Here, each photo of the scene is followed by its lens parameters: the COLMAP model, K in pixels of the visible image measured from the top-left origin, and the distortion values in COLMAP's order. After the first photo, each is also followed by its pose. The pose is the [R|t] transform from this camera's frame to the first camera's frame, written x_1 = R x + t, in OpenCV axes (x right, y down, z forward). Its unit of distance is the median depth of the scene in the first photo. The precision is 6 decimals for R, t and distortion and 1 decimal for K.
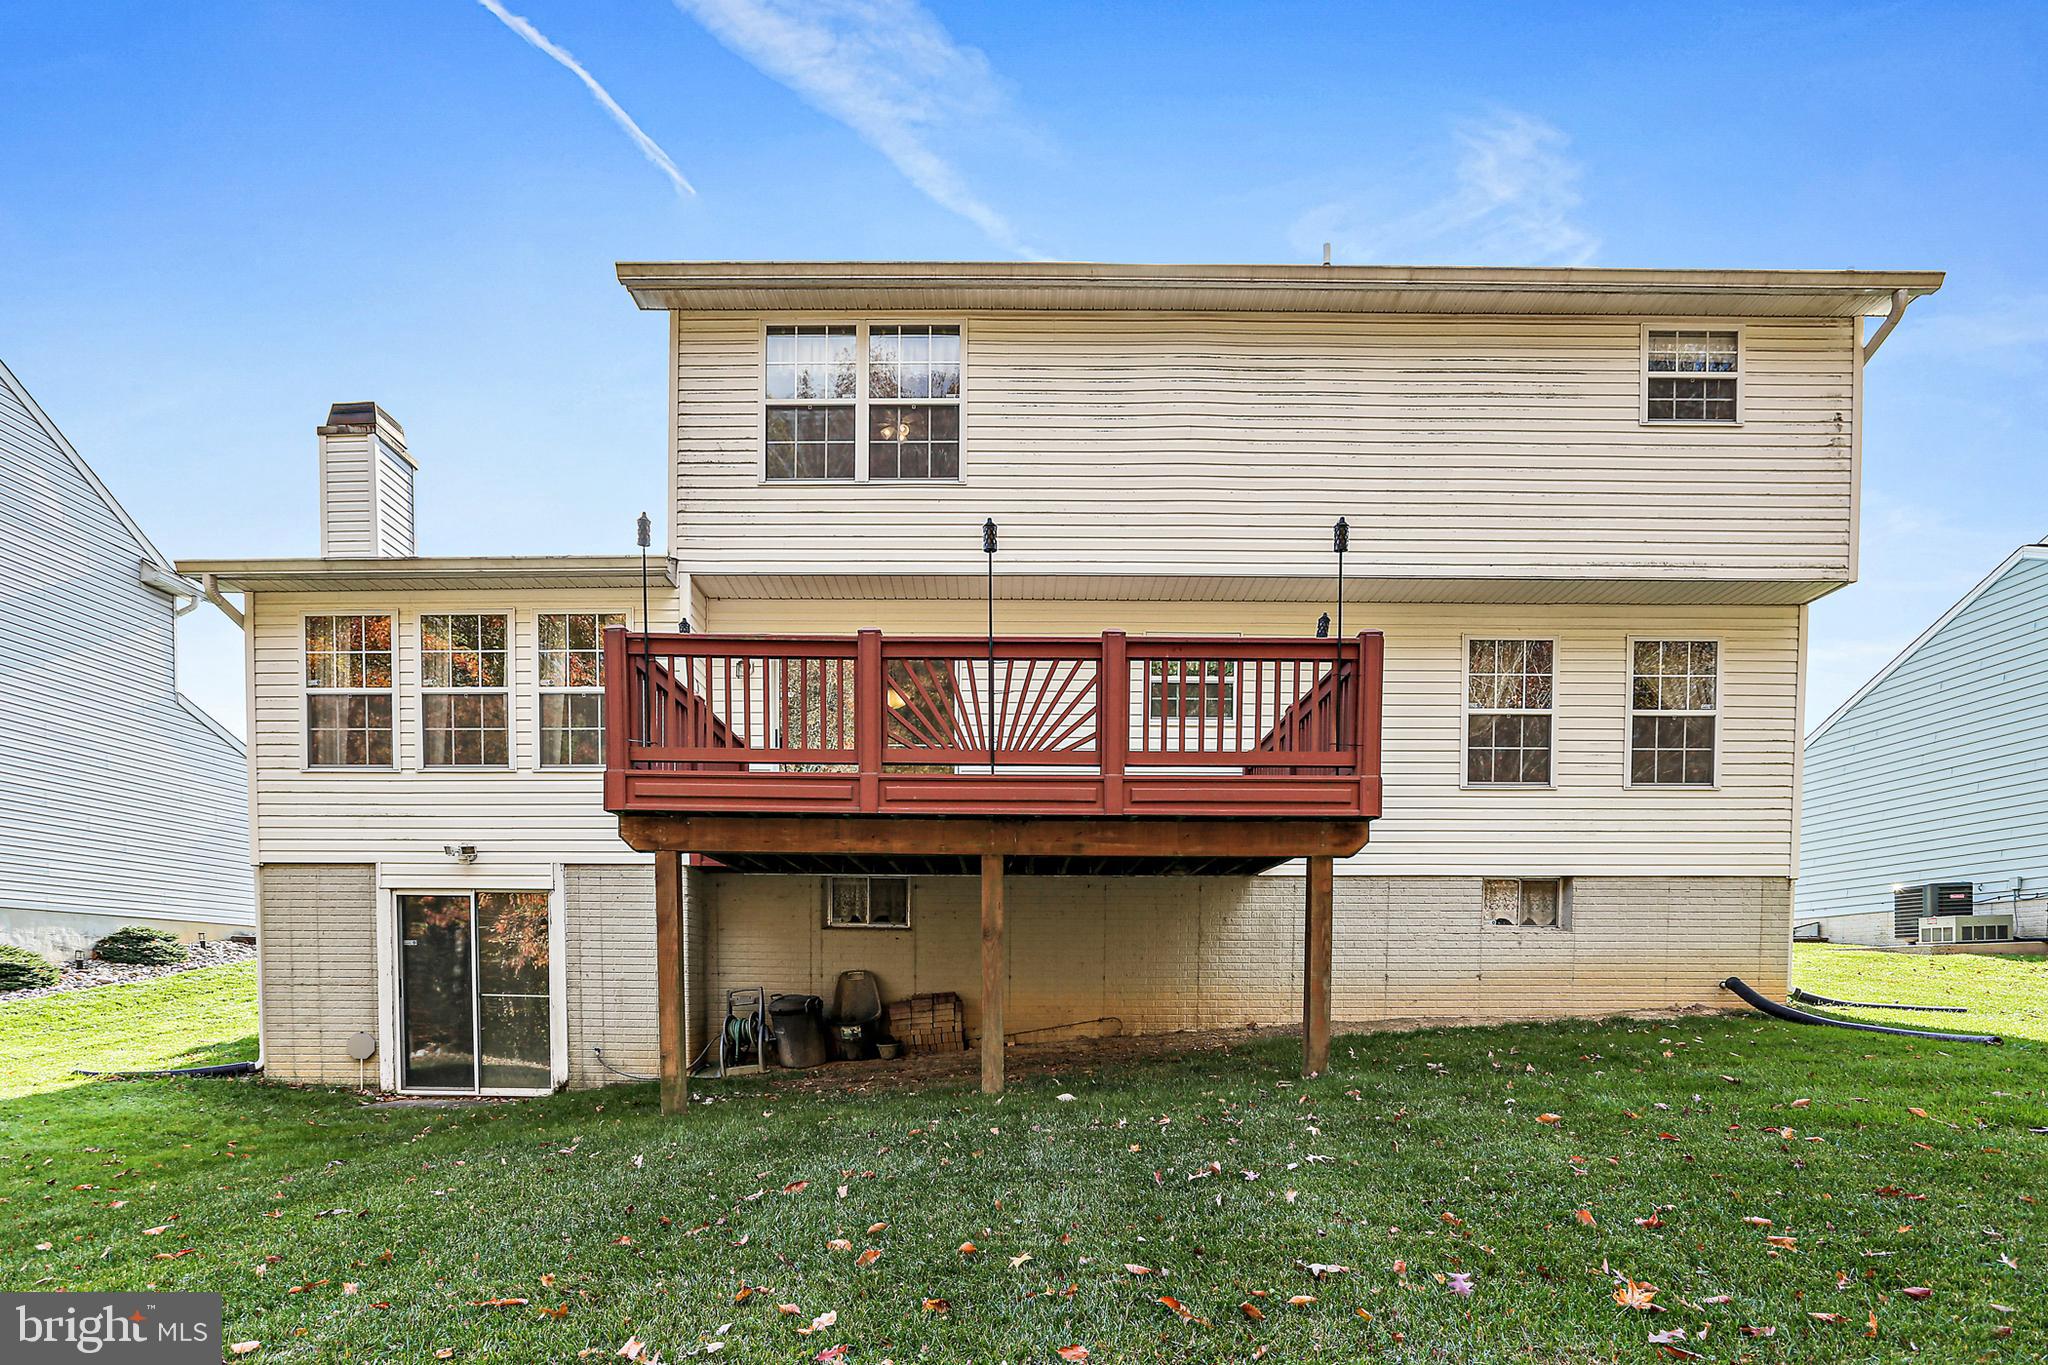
lens RADIAL K [[1043.1, 0, 1021.8], [0, 1043.1, 802.6], [0, 0, 1]] dist [-0.002181, 0.001286]
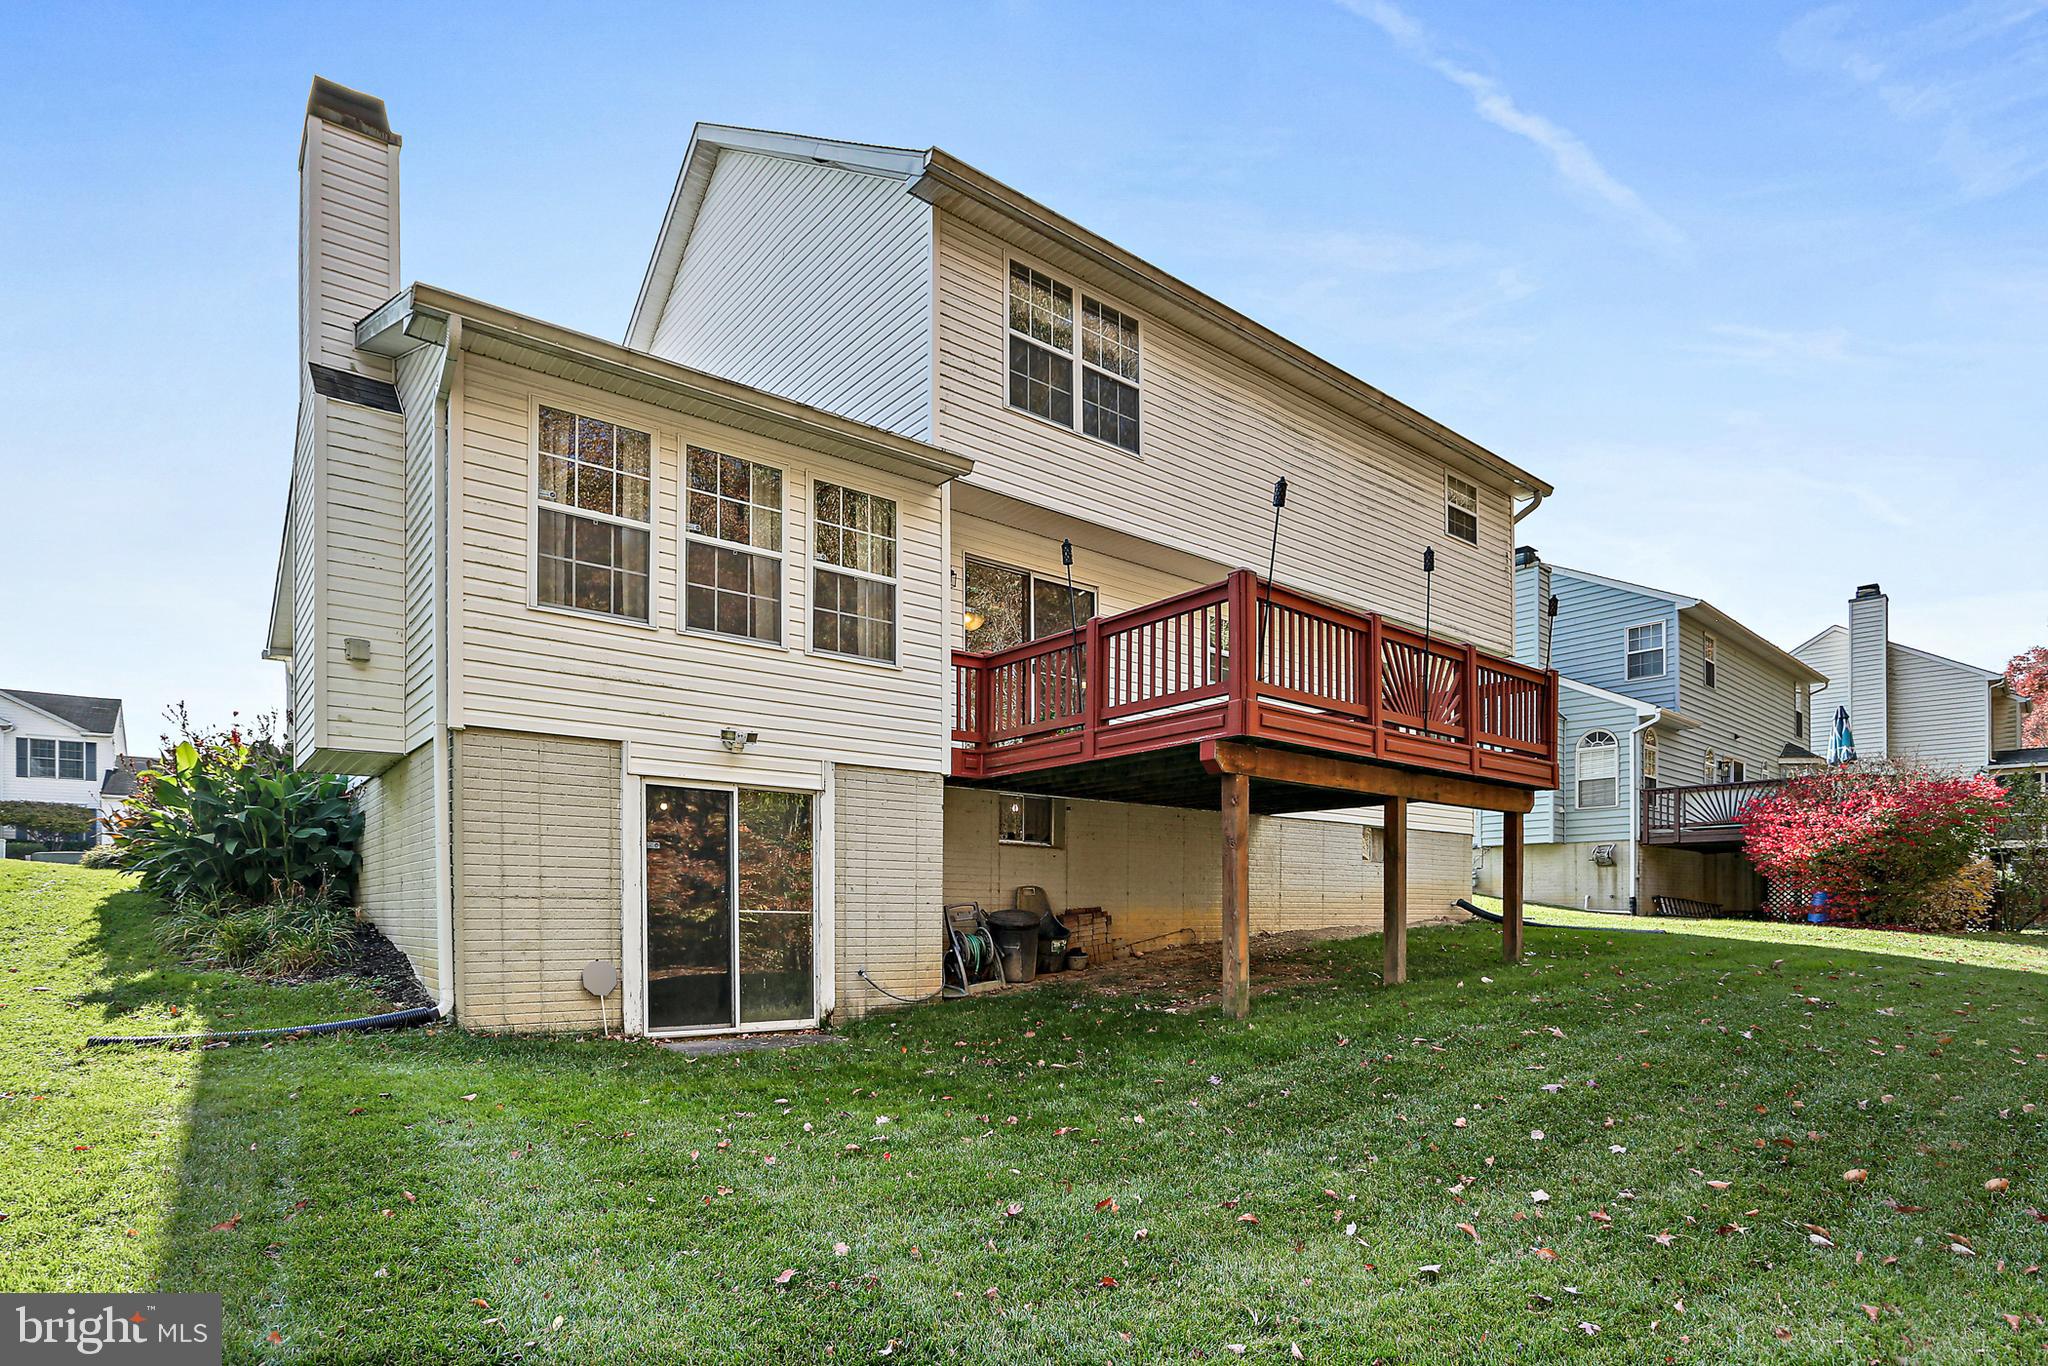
lens RADIAL K [[1017.5, 0, 1024.0], [0, 1017.5, 683.0], [0, 0, 1]] dist [-0.001084, 0.000592]
pose [[0.782385, 0.133930, 0.608224, -0.794384], [-0.107969, 0.990984, -0.079328, 0.039540], [-0.613365, -0.003604, 0.789791, 0.195936]]
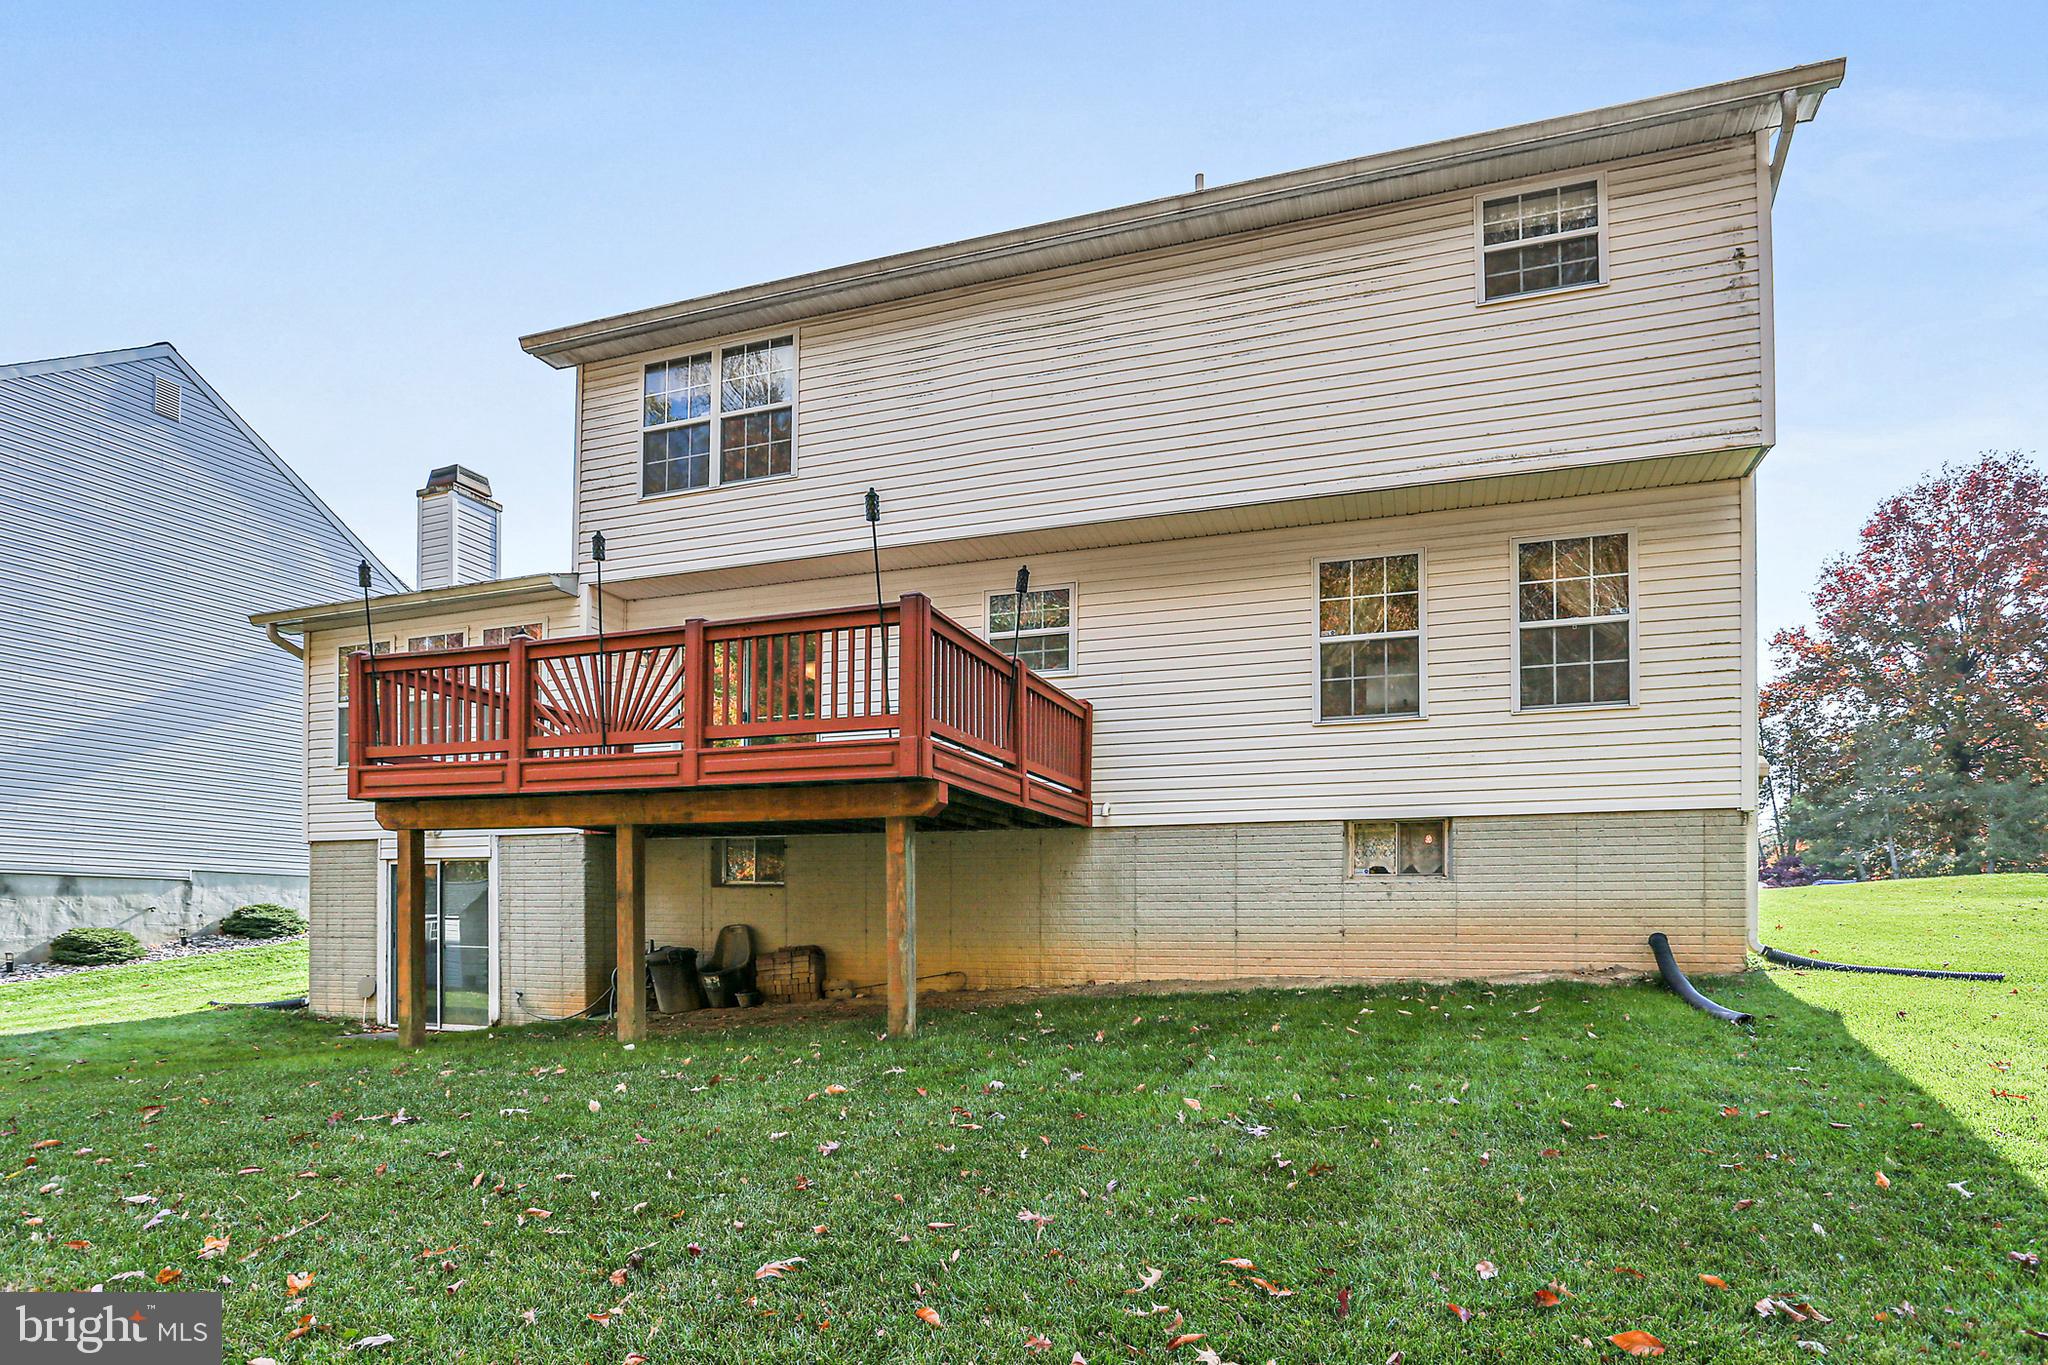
lens RADIAL K [[1063.9, 0, 1024.0], [0, 1063.9, 682.5], [0, 0, 1]] dist [-0.001293, -0.000085]
pose [[0.945021, -0.072319, -0.318914, 0.507248], [0.054008, 0.996363, -0.065902, -0.002932], [0.322520, 0.045055, 0.945490, 0.029292]]
